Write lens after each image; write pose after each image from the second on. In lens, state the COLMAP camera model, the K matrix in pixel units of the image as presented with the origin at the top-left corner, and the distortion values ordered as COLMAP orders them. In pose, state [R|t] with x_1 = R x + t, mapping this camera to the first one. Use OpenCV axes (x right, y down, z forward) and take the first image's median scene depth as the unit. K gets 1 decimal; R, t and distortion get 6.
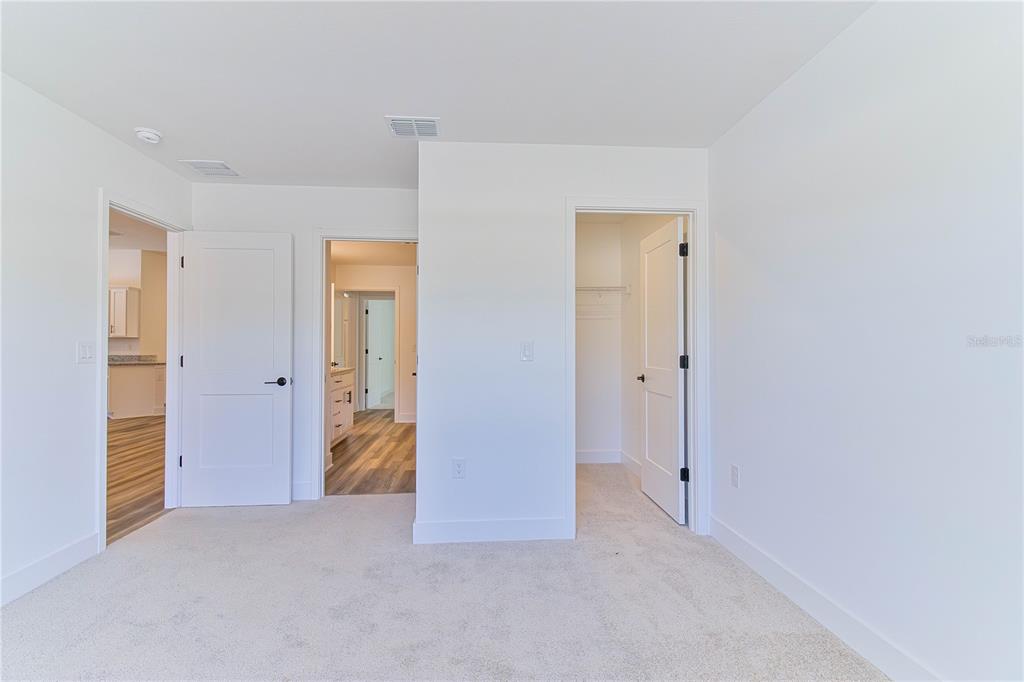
lens RADIAL K [[494.3, 0, 524.6], [0, 494.3, 335.1], [0, 0, 1]] dist [0.002840, -0.000295]
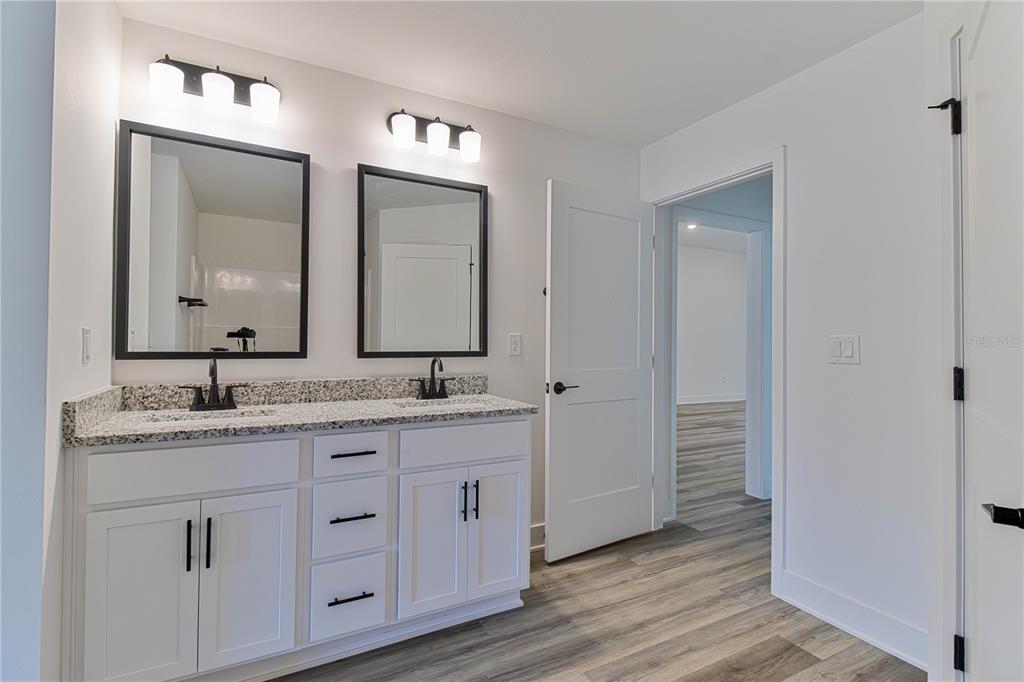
lens RADIAL K [[494.3, 0, 524.6], [0, 494.3, 335.1], [0, 0, 1]] dist [0.002840, -0.000295]
pose [[0.384059, -0.002811, -0.923304, -0.035593], [0.003161, 0.999994, -0.001730, 0.016108], [0.923303, -0.002254, 0.384066, 0.694139]]
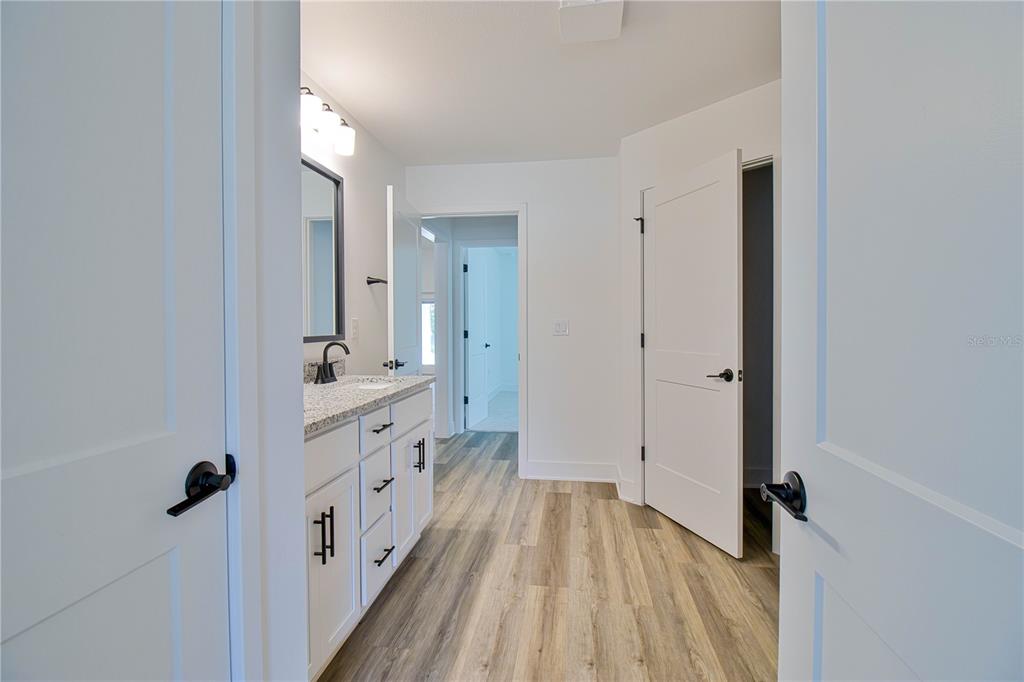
lens RADIAL K [[494.3, 0, 524.6], [0, 494.3, 335.1], [0, 0, 1]] dist [0.002840, -0.000295]
pose [[0.980617, 0.004022, -0.195894, -0.150784], [0.003035, 0.999358, 0.035708, 0.014265], [0.195912, -0.035610, 0.979975, 0.485833]]
